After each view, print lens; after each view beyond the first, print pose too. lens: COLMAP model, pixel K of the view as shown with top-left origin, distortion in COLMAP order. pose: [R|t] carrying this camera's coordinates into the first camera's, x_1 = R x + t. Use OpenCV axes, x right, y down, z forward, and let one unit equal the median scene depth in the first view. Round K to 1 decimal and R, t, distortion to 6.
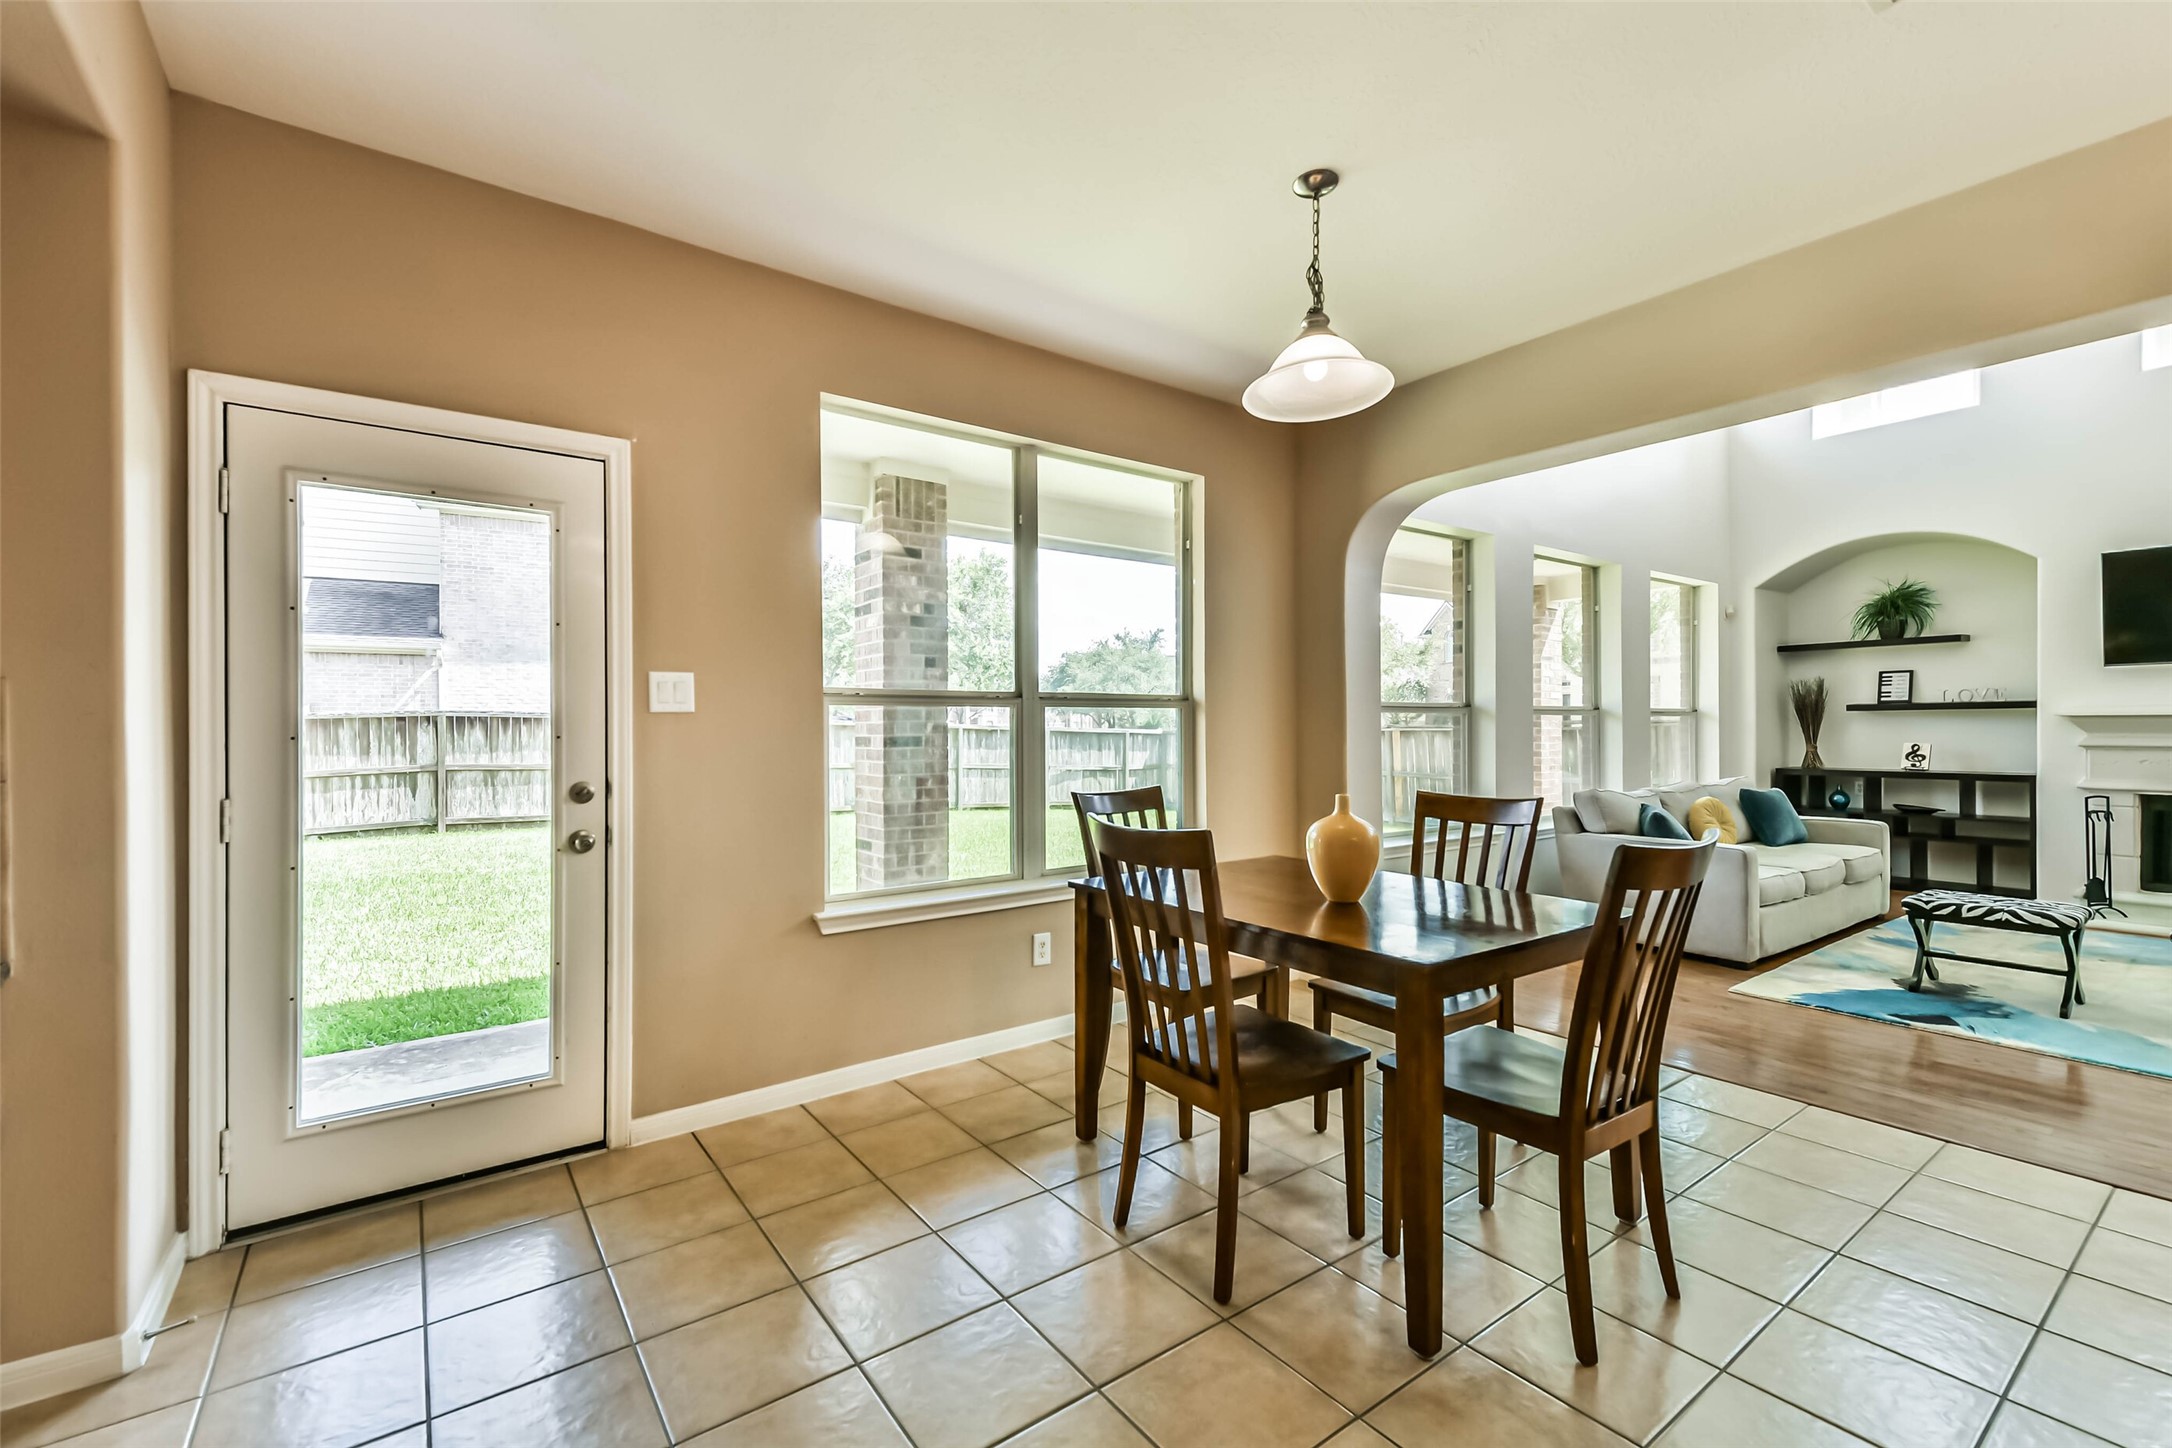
lens RADIAL K [[918.5, 0, 1082.7], [0, 918.5, 728.6], [0, 0, 1]] dist [0.001803, 0.000140]
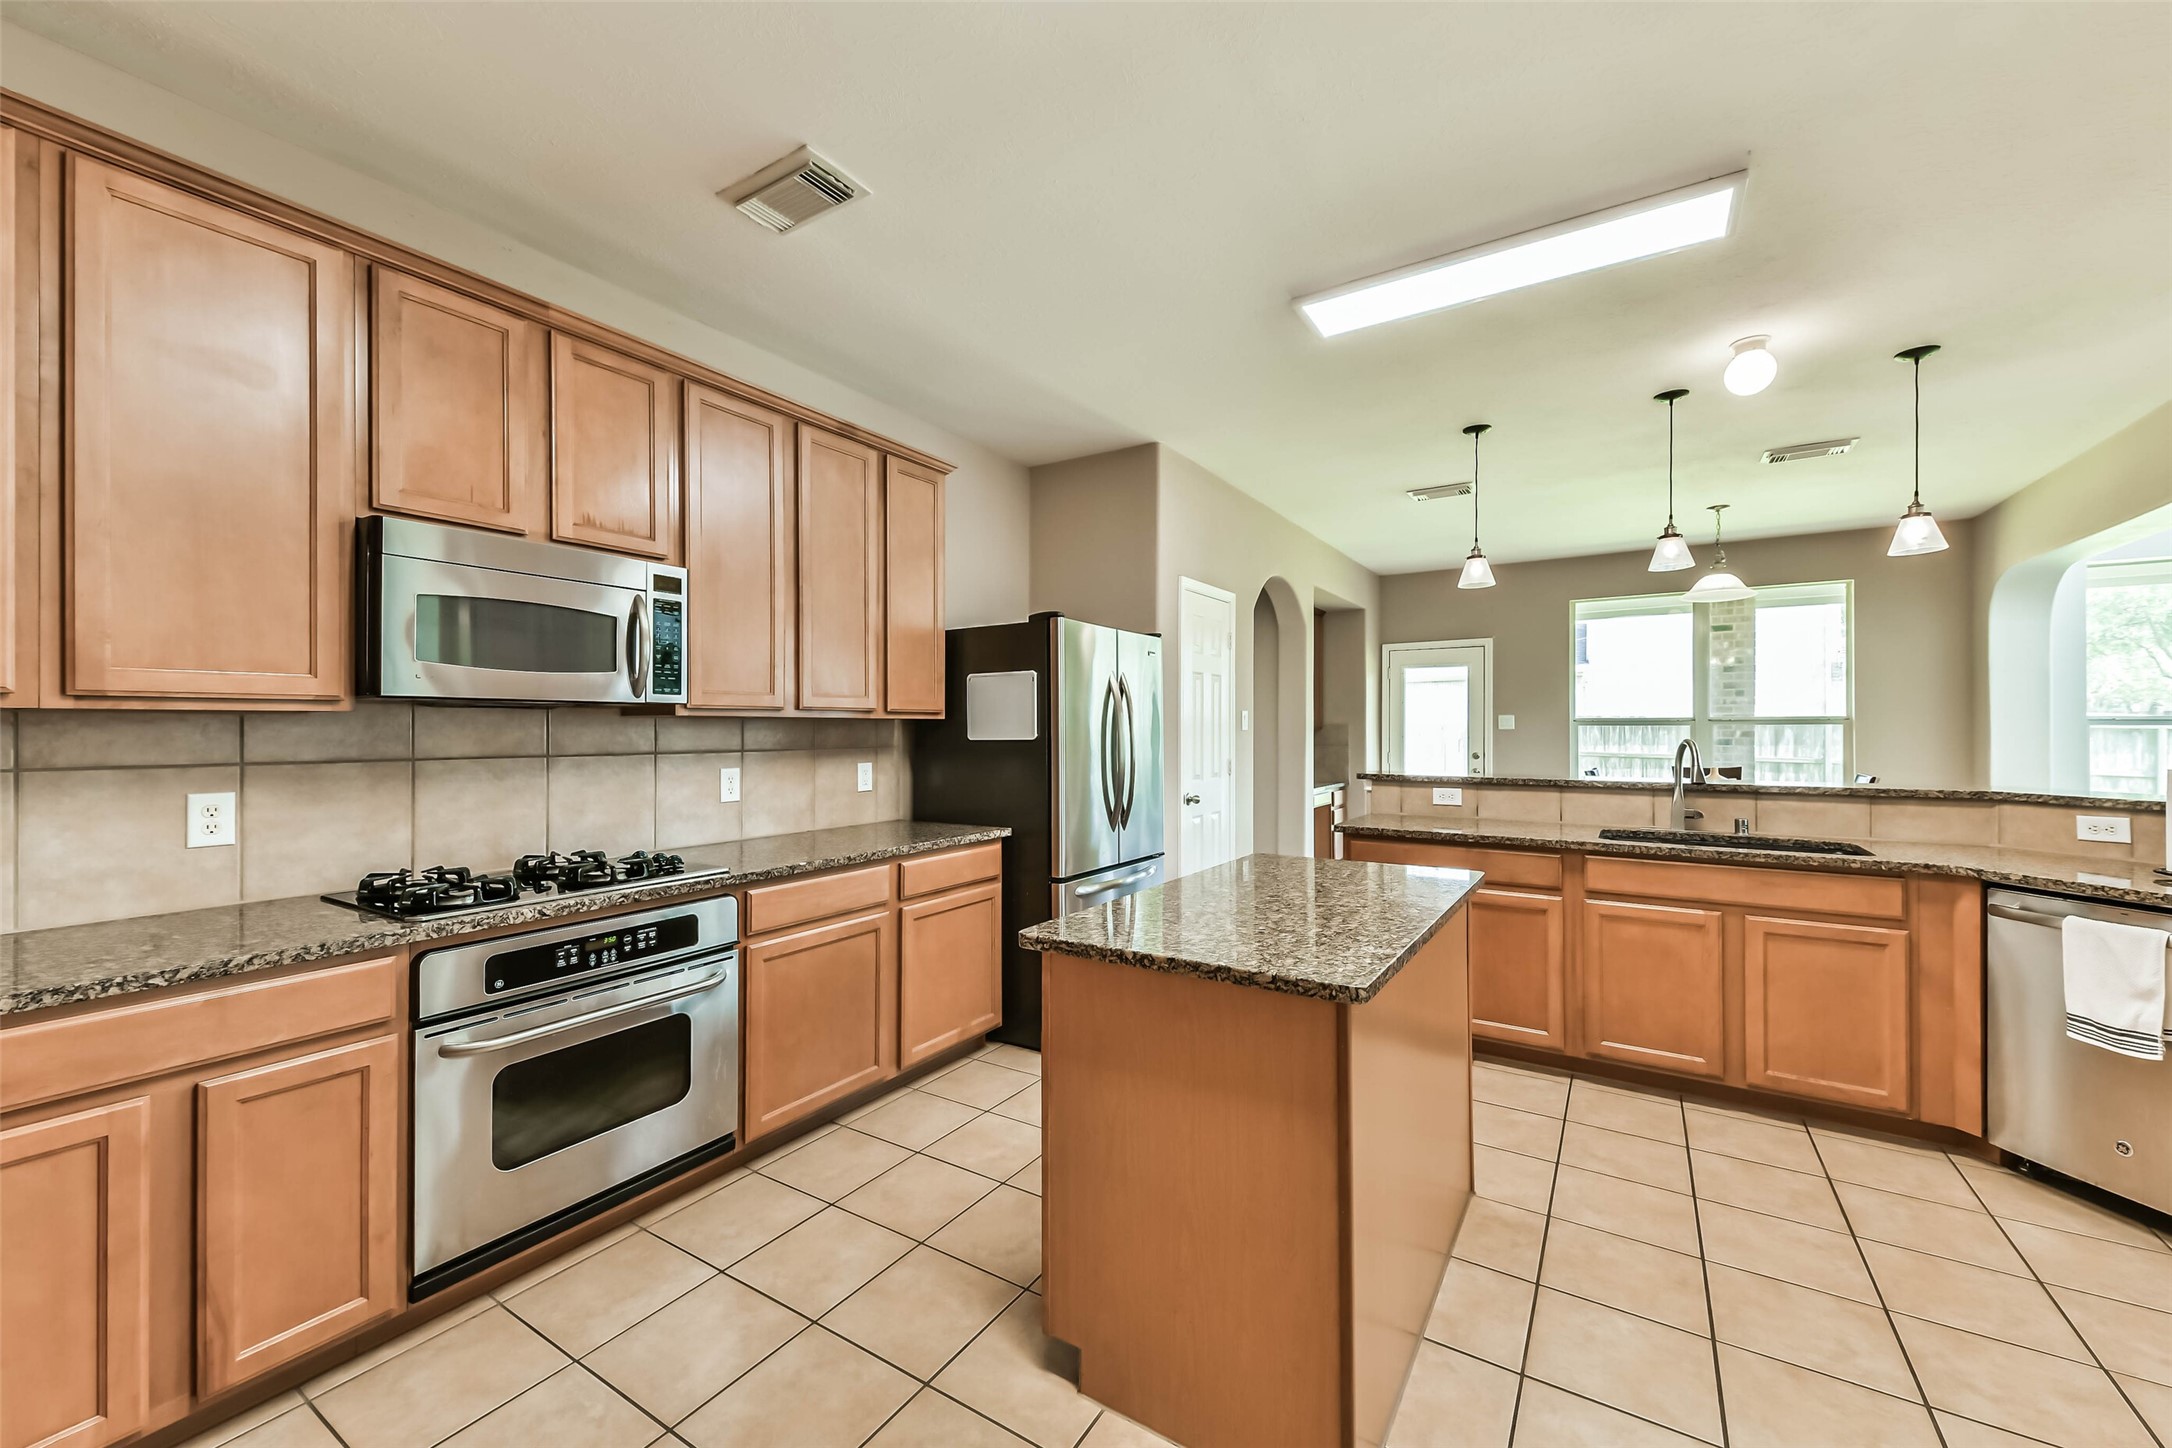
lens RADIAL K [[863.7, 0, 1081.5], [0, 863.7, 728.8], [0, 0, 1]] dist [0.026927, 0.000001]
pose [[0.377954, 0.004993, -0.925811, 0.783030], [0.001584, 0.999981, 0.006040, -0.018591], [0.925823, -0.003749, 0.377938, -0.631785]]
